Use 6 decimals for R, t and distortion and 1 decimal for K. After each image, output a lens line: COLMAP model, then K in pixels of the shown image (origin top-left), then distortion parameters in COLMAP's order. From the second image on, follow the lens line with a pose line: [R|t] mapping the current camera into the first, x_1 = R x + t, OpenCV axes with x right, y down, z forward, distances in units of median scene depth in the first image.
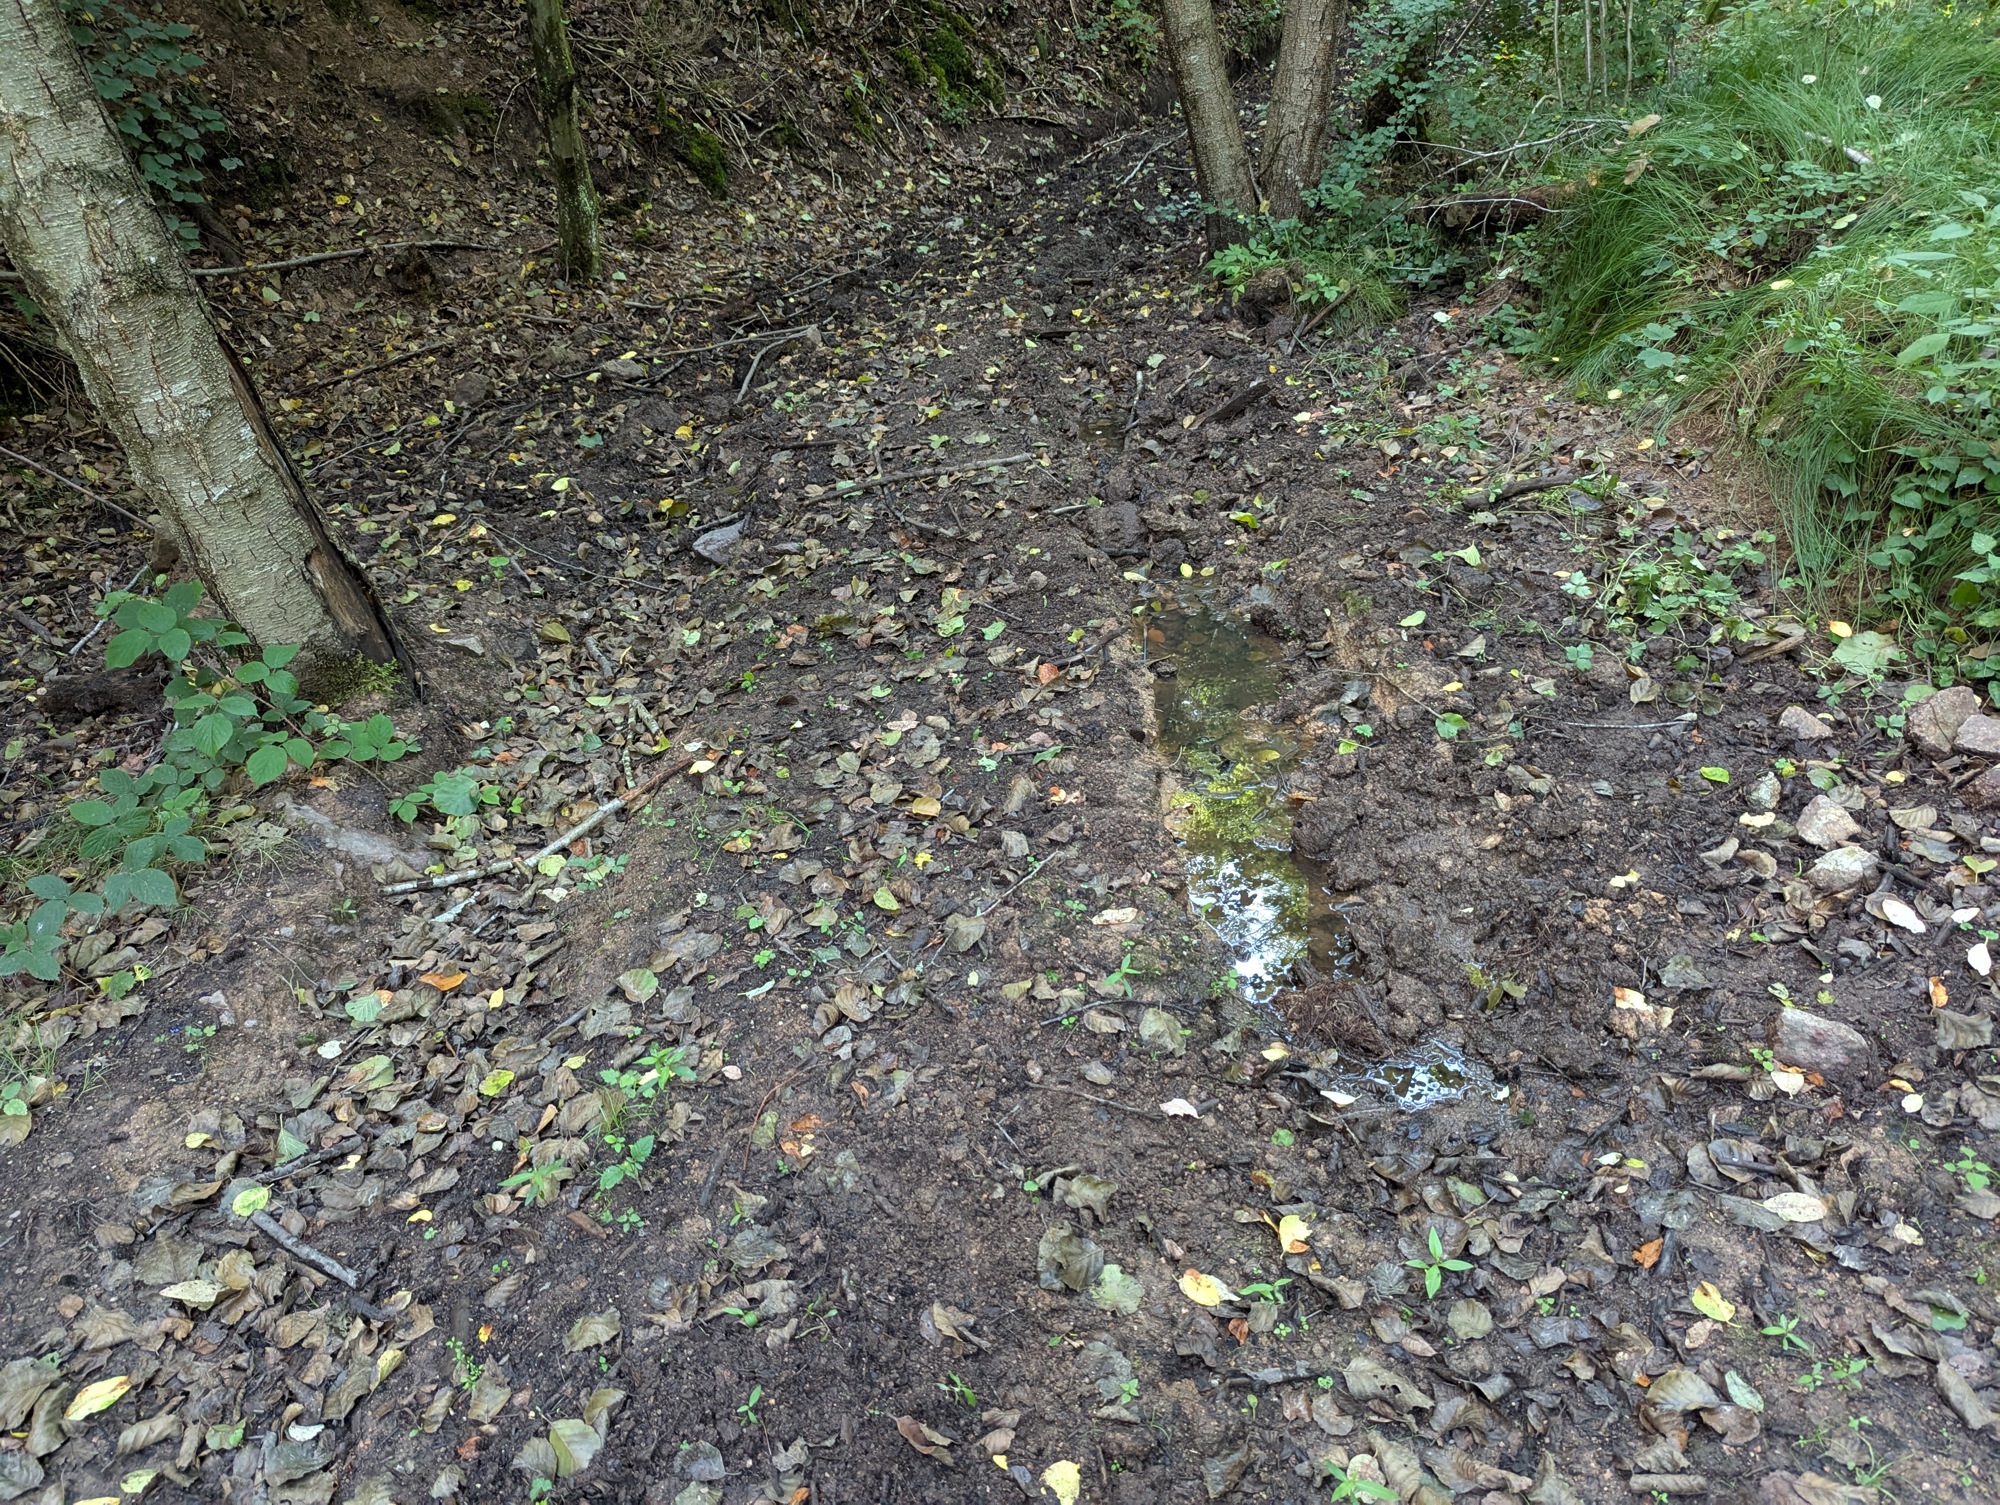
lens RADIAL K [[1400.7, 0, 987.7], [0, 1400.7, 773.6], [0, 0, 1]] dist [0.011205, -0.007562]
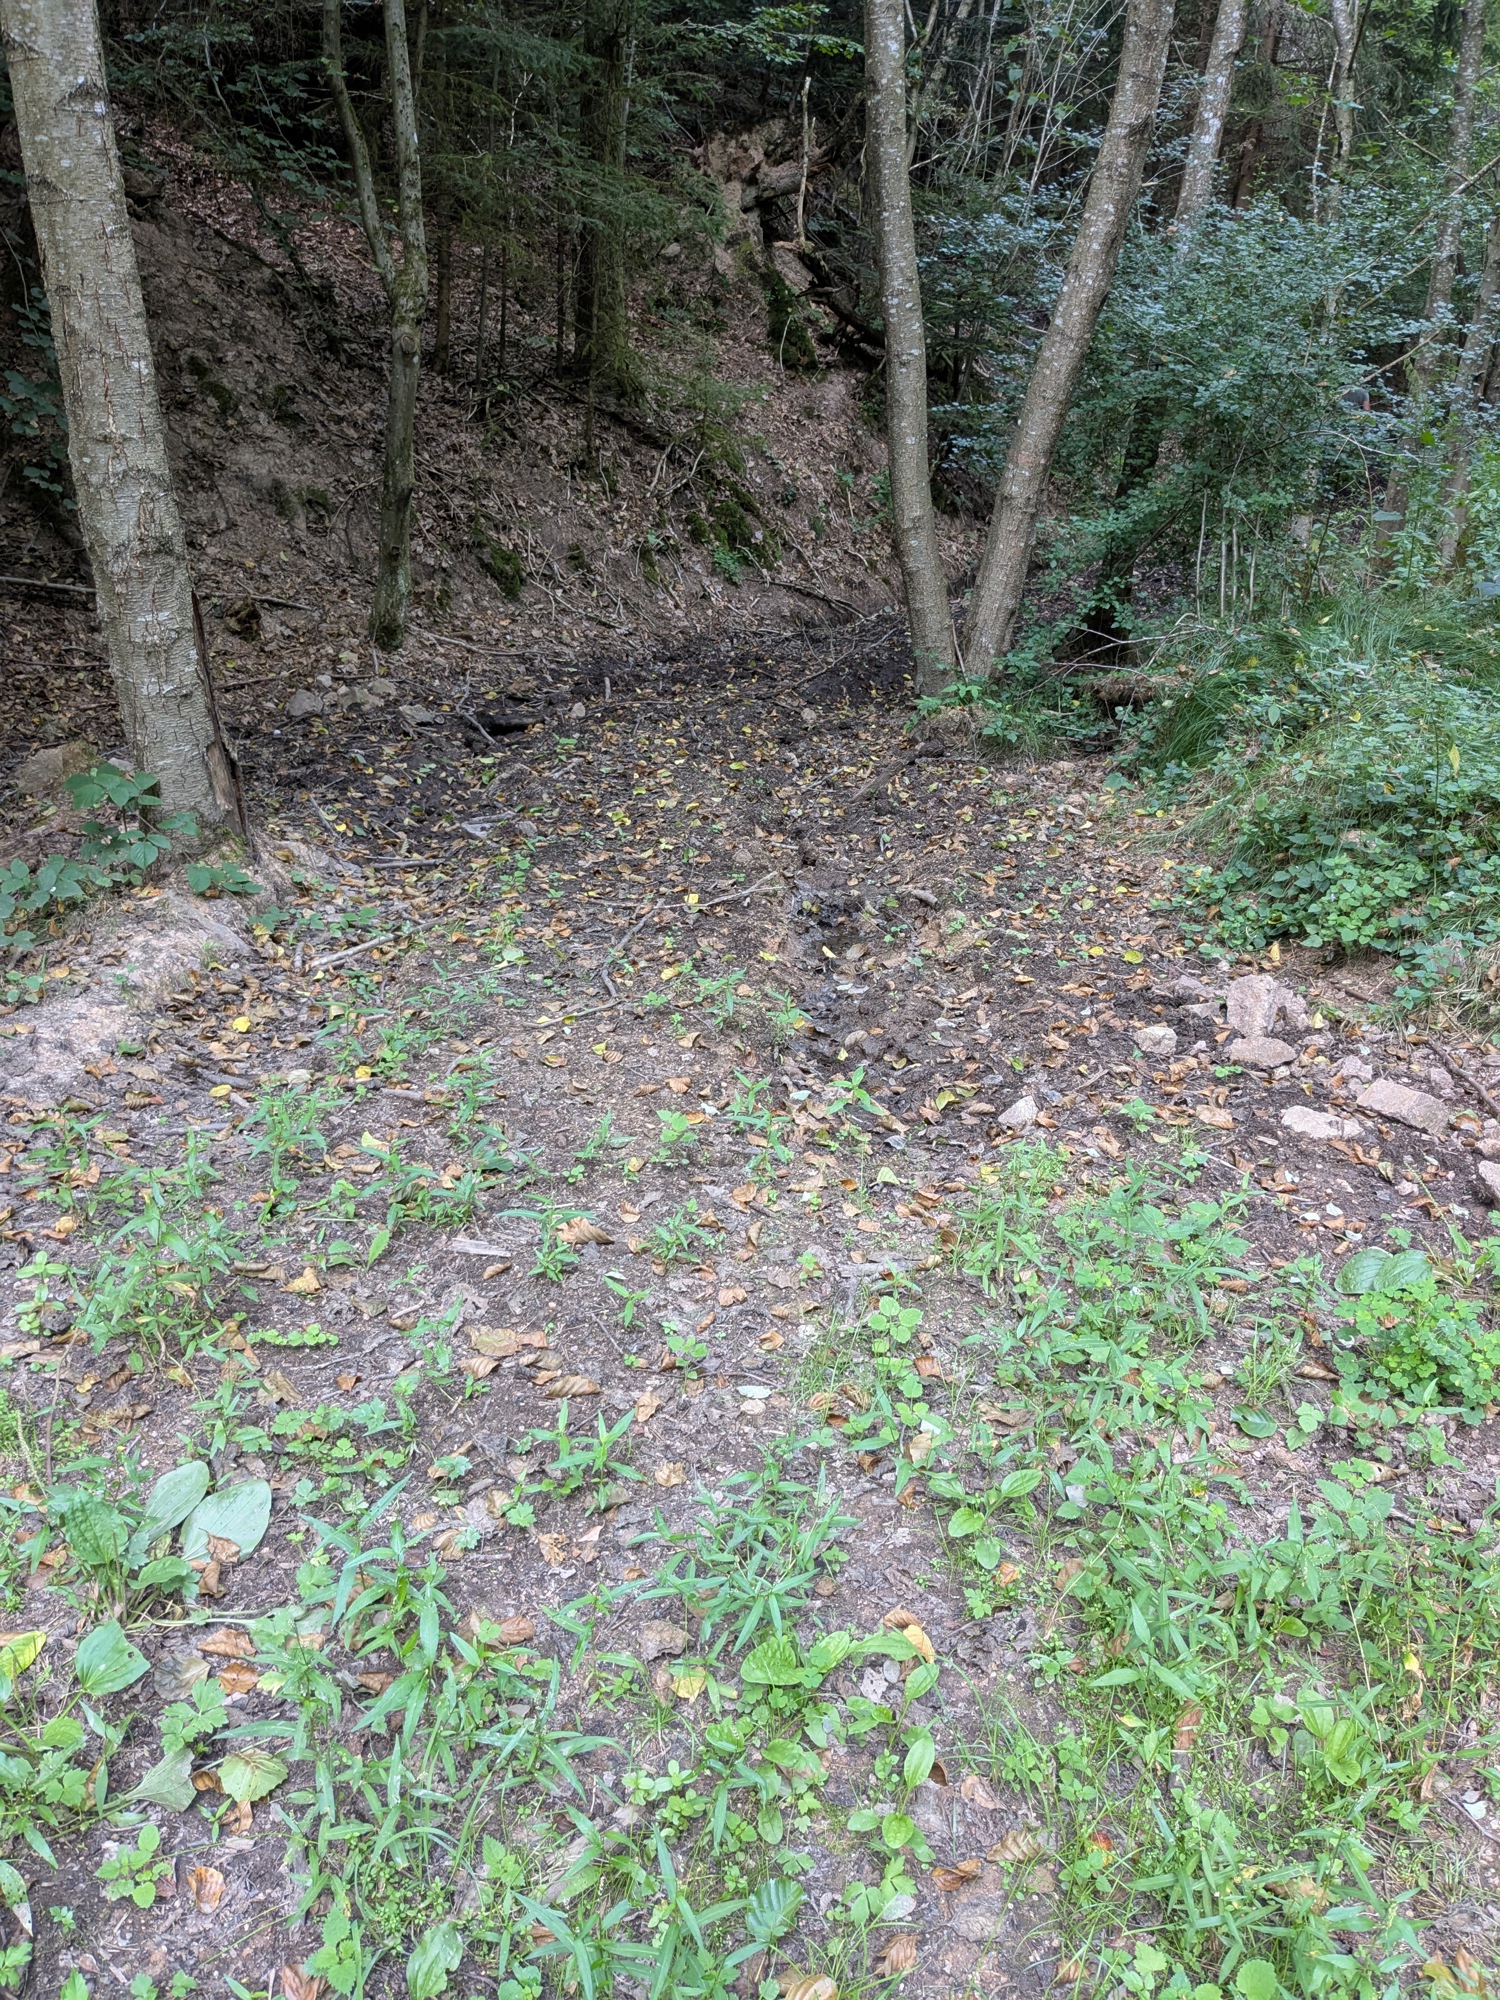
lens RADIAL K [[1575.8, 0, 758.5], [0, 1575.8, 978.6], [0, 0, 1]] dist [-0.004302, -0.009870]
pose [[0.989604, 0.142637, 0.018394, 0.058026], [-0.135905, 0.969316, -0.204833, 0.259412], [-0.047047, 0.200204, 0.978624, -0.432530]]
